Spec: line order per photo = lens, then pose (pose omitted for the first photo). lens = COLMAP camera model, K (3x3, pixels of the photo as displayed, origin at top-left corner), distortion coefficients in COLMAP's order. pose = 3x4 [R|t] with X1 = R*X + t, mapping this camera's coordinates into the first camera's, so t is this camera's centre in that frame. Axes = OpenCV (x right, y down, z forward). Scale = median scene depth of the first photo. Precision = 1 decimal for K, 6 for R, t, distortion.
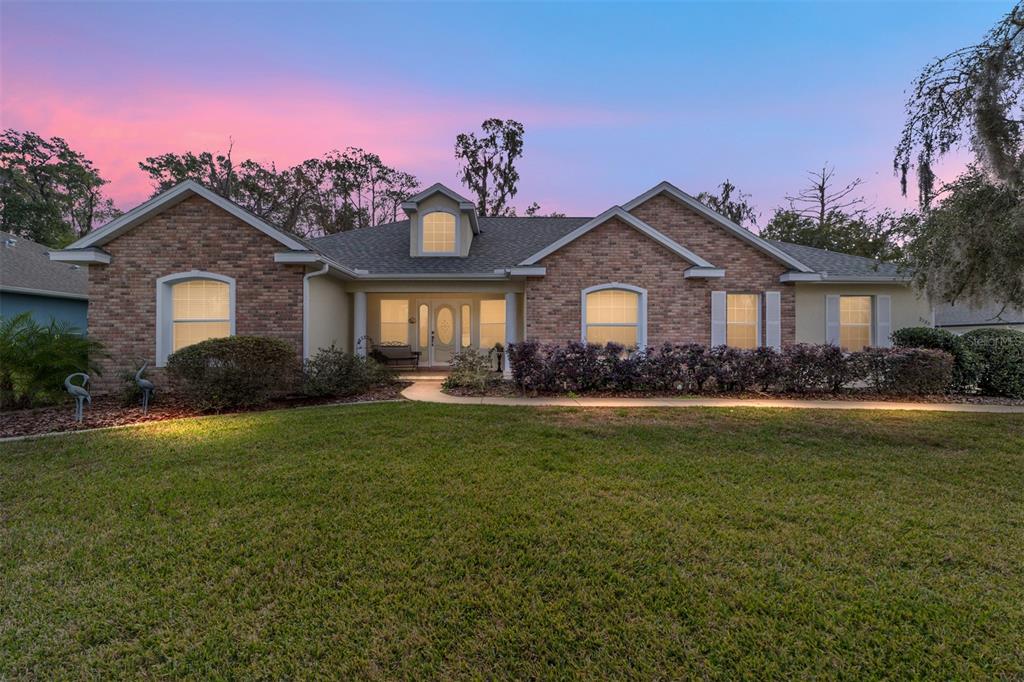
lens RADIAL K [[393.8, 0, 510.4], [0, 393.8, 340.3], [0, 0, 1]] dist [-0.009204, 0.005893]
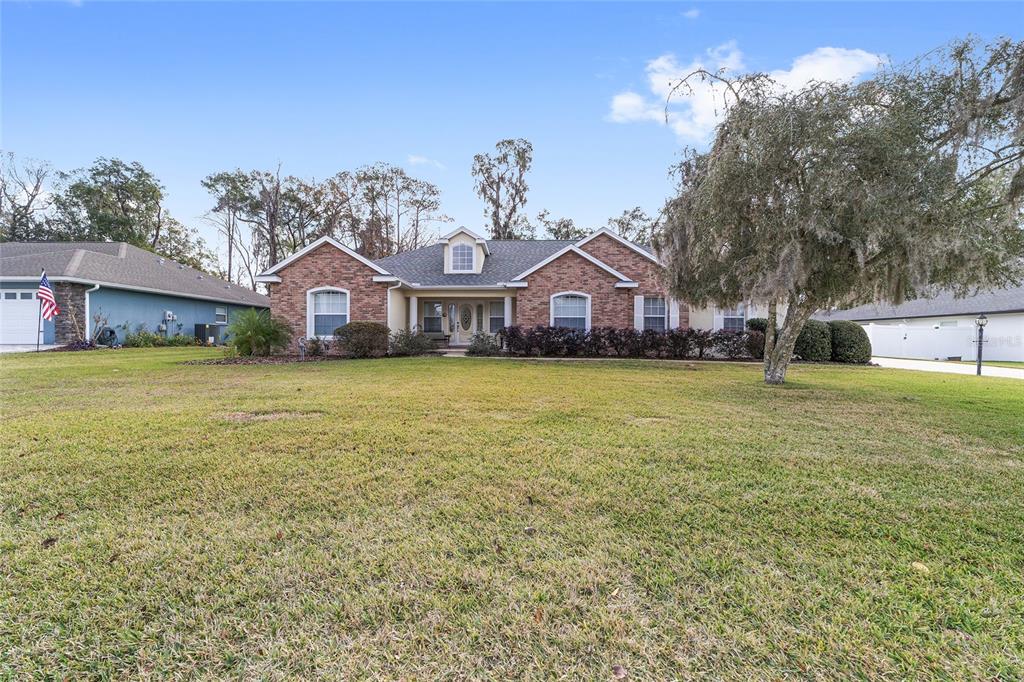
lens RADIAL K [[393.8, 0, 513.1], [0, 393.8, 341.2], [0, 0, 1]] dist [-0.009204, 0.005893]
pose [[0.999396, 0.001121, -0.034727, 0.018087], [-0.000782, 0.999952, 0.009753, 0.009986], [0.034736, -0.009720, 0.999349, -0.138144]]
